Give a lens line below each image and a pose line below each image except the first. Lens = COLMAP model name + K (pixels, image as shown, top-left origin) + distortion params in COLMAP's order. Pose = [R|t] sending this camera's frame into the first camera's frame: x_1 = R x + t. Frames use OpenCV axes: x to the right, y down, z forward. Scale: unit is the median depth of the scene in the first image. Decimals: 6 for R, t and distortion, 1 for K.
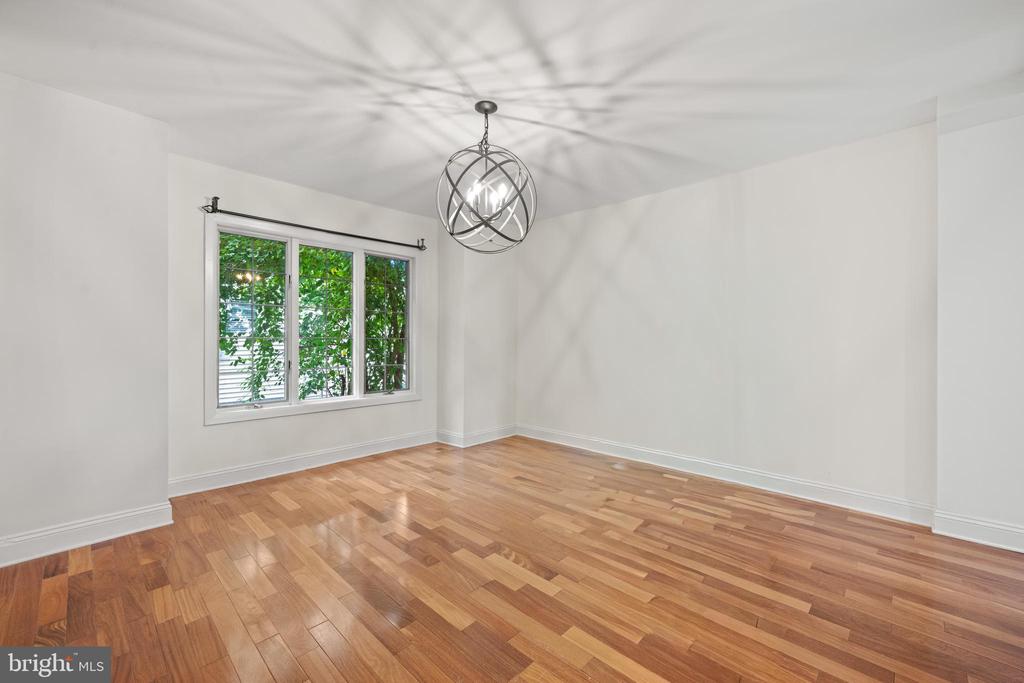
lens RADIAL K [[424.1, 0, 512.0], [0, 424.1, 341.5], [0, 0, 1]] dist [-0.001536, -0.000144]
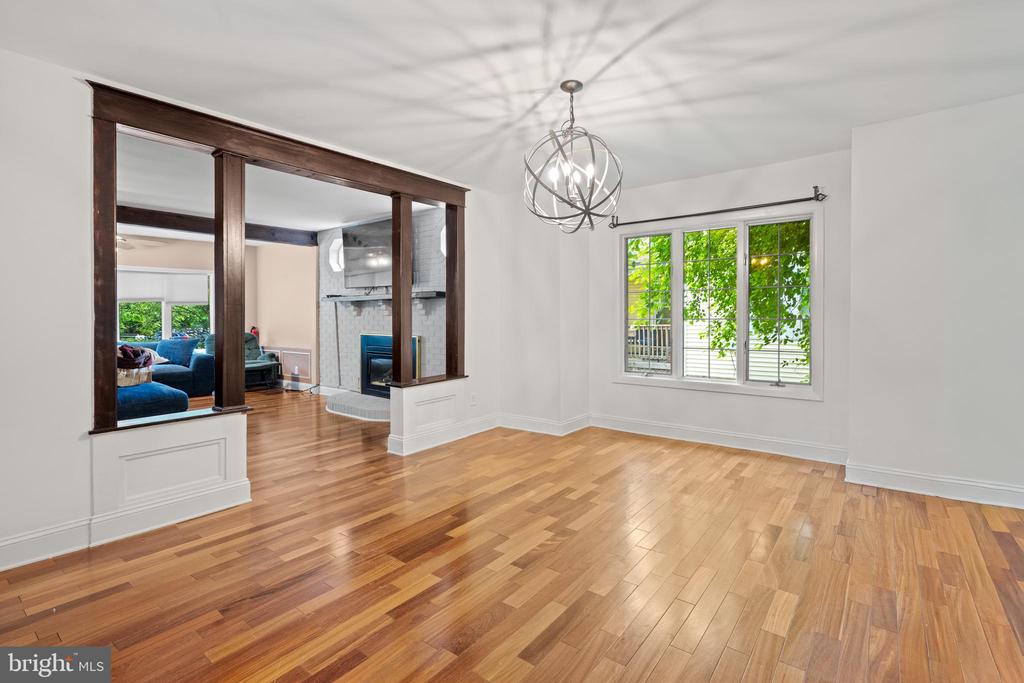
lens RADIAL K [[459.7, 0, 555.5], [0, 459.7, 327.1], [0, 0, 1]] dist [-0.000149, 0.000189]
pose [[0.149855, 0.019652, -0.988513, 0.995810], [-0.000910, 0.999805, 0.019739, -0.016402], [0.988708, -0.002059, 0.149843, 0.802906]]
